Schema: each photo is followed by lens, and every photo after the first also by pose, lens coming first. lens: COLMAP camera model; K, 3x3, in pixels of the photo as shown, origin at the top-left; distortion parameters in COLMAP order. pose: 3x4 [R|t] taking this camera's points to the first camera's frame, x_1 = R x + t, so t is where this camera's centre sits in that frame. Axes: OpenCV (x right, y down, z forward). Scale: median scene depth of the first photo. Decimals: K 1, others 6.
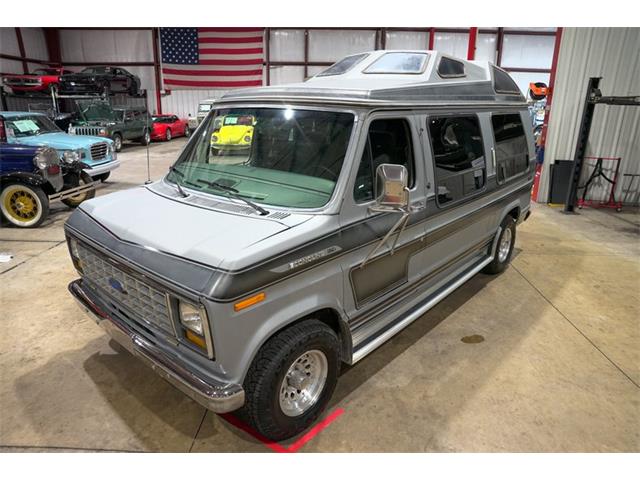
lens RADIAL K [[436.6, 0, 321.8], [0, 436.6, 240.2], [0, 0, 1]] dist [-0.139199, 0.109128]
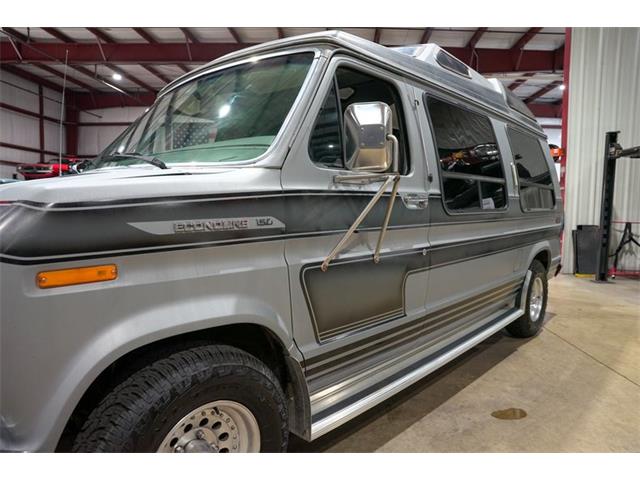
lens RADIAL K [[436.6, 0, 321.8], [0, 436.6, 240.2], [0, 0, 1]] dist [-0.139199, 0.109128]
pose [[0.999694, 0.001666, -0.024694, 0.059728], [-0.007353, 0.972672, -0.232066, 0.095016], [0.023633, 0.232177, 0.972386, 0.227033]]
